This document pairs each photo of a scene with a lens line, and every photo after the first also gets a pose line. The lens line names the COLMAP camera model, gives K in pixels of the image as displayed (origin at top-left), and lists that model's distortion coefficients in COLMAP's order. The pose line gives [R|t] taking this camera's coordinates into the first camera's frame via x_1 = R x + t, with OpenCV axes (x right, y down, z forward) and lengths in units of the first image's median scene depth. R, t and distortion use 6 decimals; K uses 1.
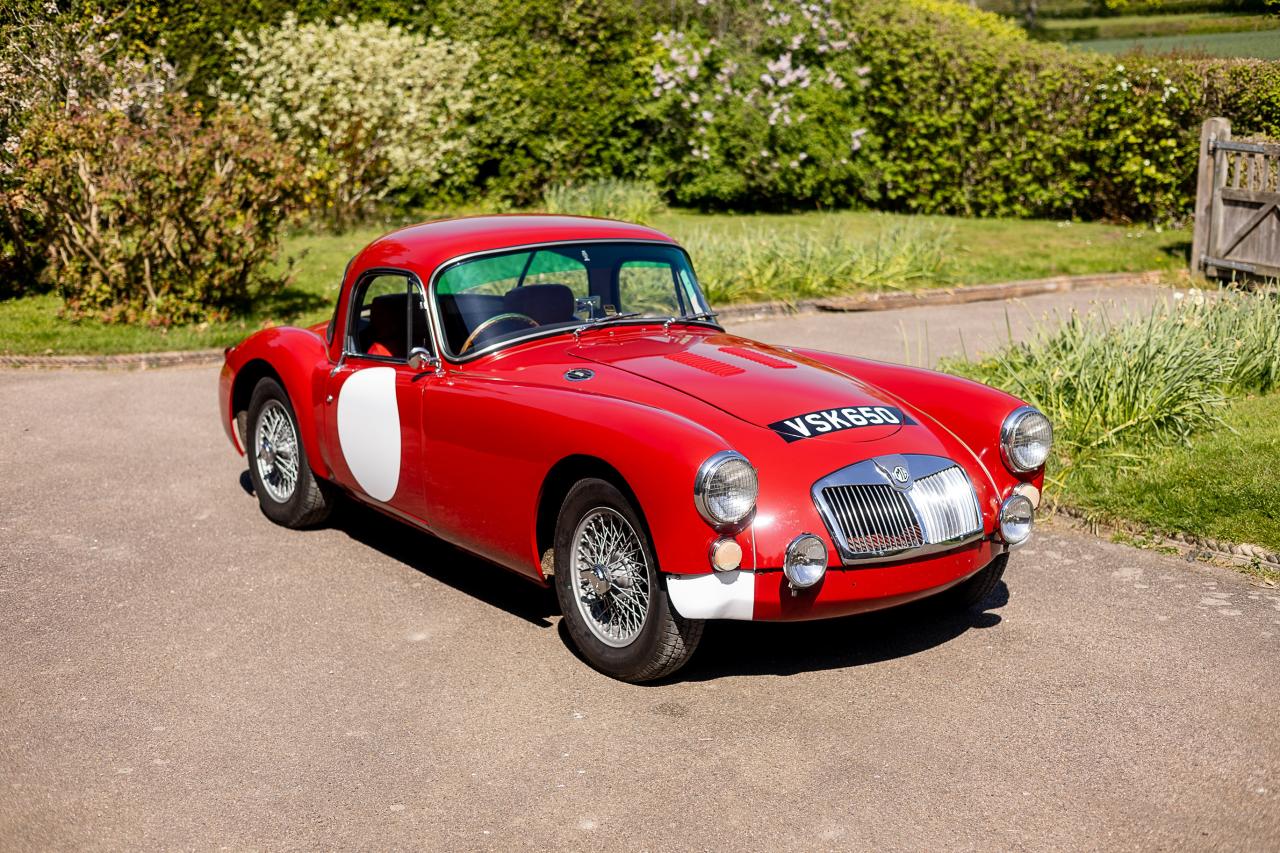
lens RADIAL K [[1797.9, 0, 640.9], [0, 1797.9, 425.2], [0, 0, 1]] dist [0.014650, 0.031886]
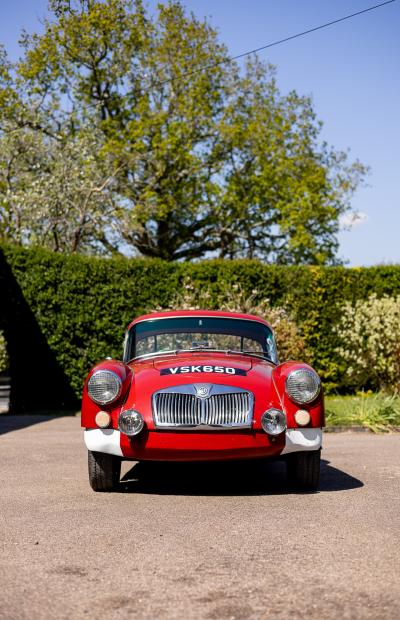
lens RADIAL K [[885.8, 0, 188.1], [0, 885.8, 340.9], [0, 0, 1]] dist [0.013338, -0.004007]
pose [[0.819196, -0.022439, -0.573075, 0.214071], [-0.111422, 0.973968, -0.197412, 0.052084], [0.562586, 0.225572, 0.795370, 0.063193]]
